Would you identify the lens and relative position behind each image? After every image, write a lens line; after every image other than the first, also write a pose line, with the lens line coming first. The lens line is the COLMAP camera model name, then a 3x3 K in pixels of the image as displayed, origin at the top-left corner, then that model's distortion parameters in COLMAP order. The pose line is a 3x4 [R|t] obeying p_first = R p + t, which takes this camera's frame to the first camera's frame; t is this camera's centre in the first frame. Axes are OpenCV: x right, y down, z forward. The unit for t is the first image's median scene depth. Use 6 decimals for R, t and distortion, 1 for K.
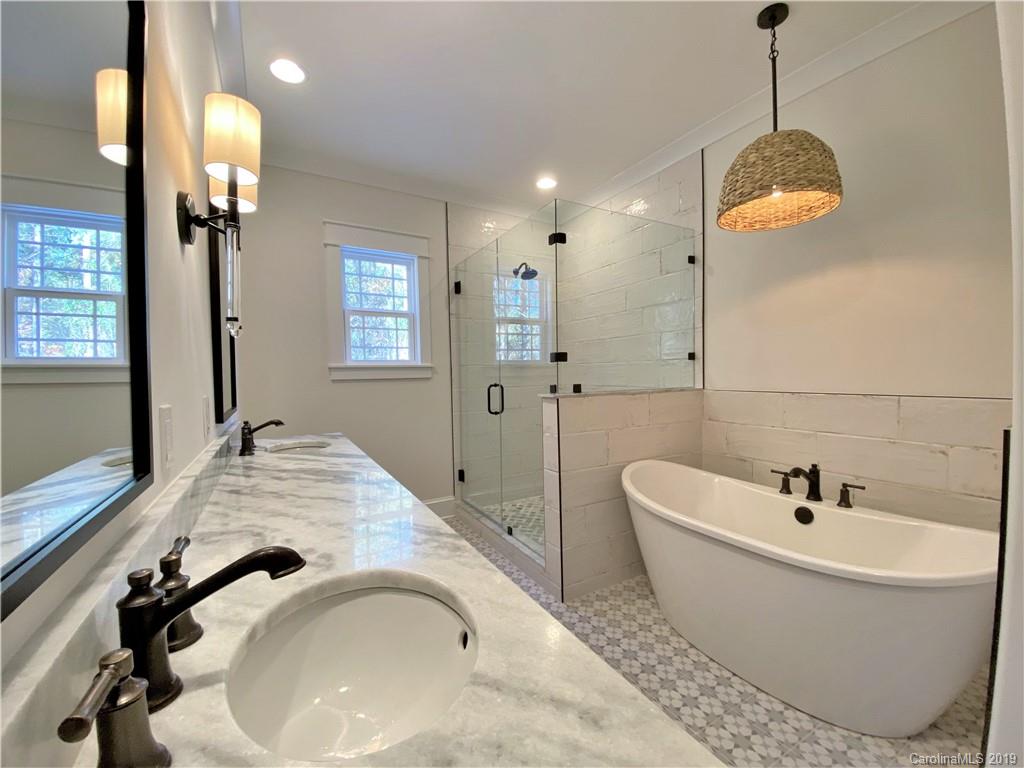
lens RADIAL K [[416.8, 0, 510.5], [0, 416.8, 375.4], [0, 0, 1]] dist [0.008901, -0.000380]
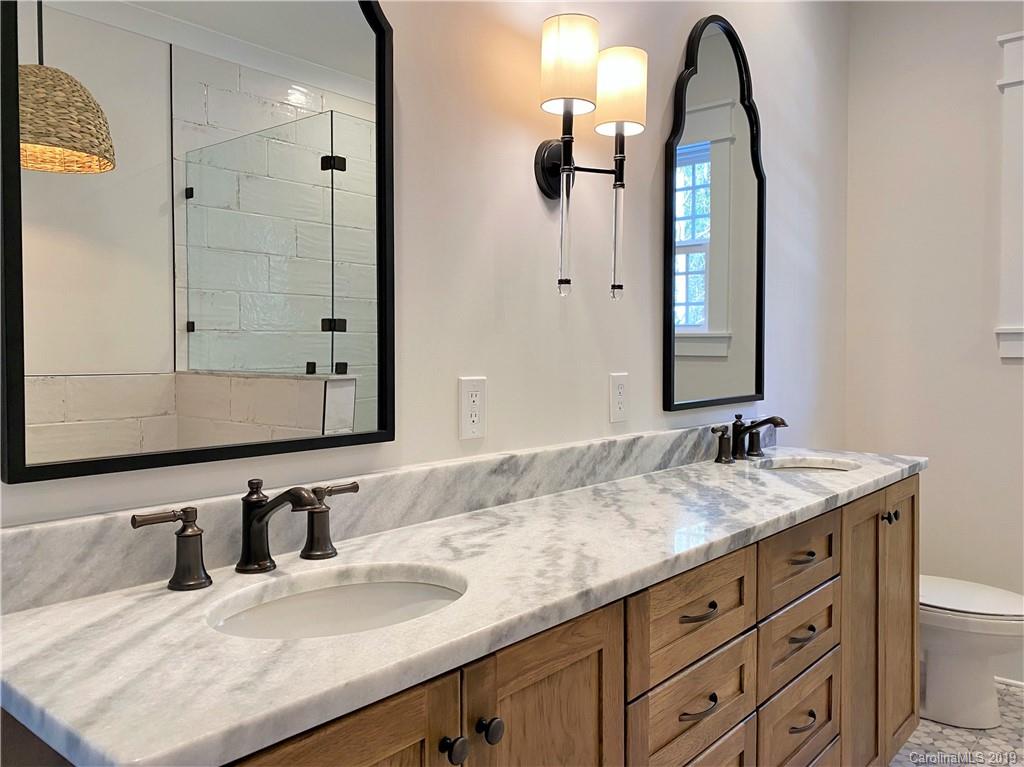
lens RADIAL K [[804.8, 0, 511.7], [0, 804.8, 382.8], [0, 0, 1]] dist [0.012176, 0.000584]
pose [[0.341003, 0.056297, -0.938375, 1.213522], [-0.018022, 0.998413, 0.053350, -0.014594], [0.939889, -0.001281, 0.341476, 0.524244]]
